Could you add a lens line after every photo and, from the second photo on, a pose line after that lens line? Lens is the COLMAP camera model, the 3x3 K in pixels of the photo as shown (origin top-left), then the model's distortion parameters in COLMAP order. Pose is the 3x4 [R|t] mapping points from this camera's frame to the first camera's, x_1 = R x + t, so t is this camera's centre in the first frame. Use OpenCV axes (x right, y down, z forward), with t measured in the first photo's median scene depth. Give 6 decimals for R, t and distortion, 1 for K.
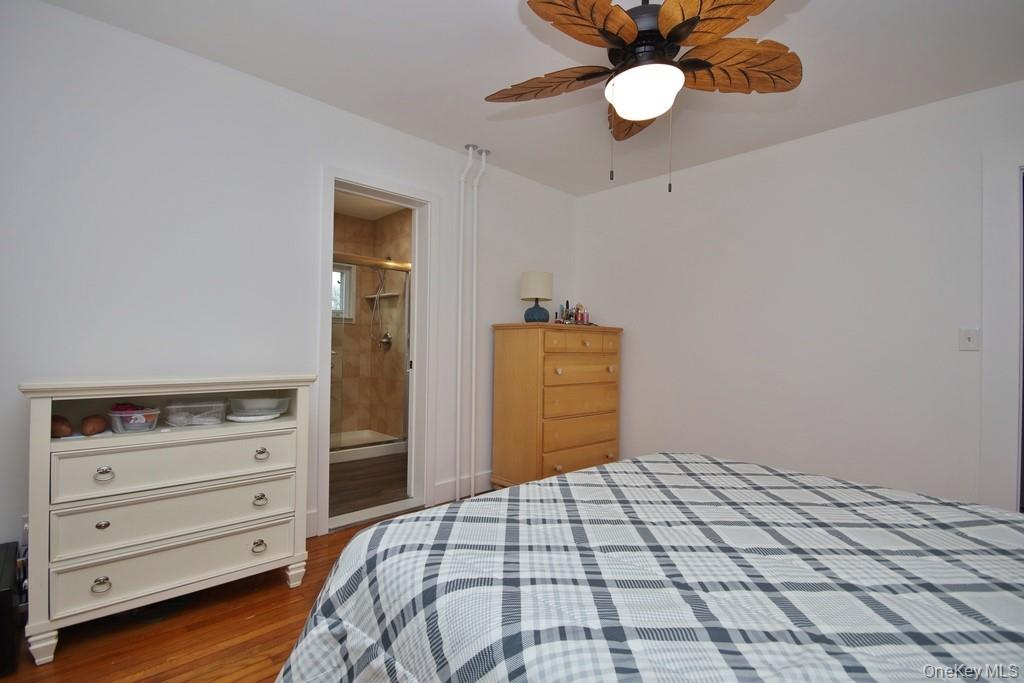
lens RADIAL K [[494.2, 0, 513.1], [0, 494.2, 343.0], [0, 0, 1]] dist [0.002553, -0.002143]
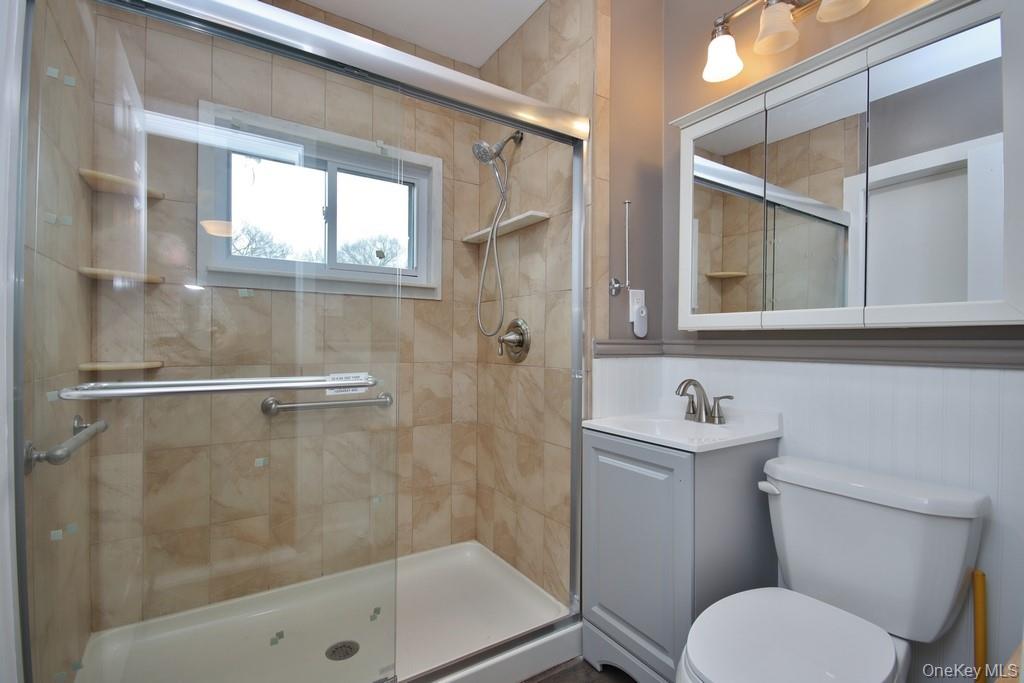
lens RADIAL K [[494.2, 0, 513.2], [0, 494.2, 341.0], [0, 0, 1]] dist [0.002553, -0.002143]
pose [[0.984309, -0.010282, -0.176151, -0.183954], [0.010862, 0.999938, 0.002325, -0.003185], [0.176116, -0.004202, 0.984360, 0.592185]]
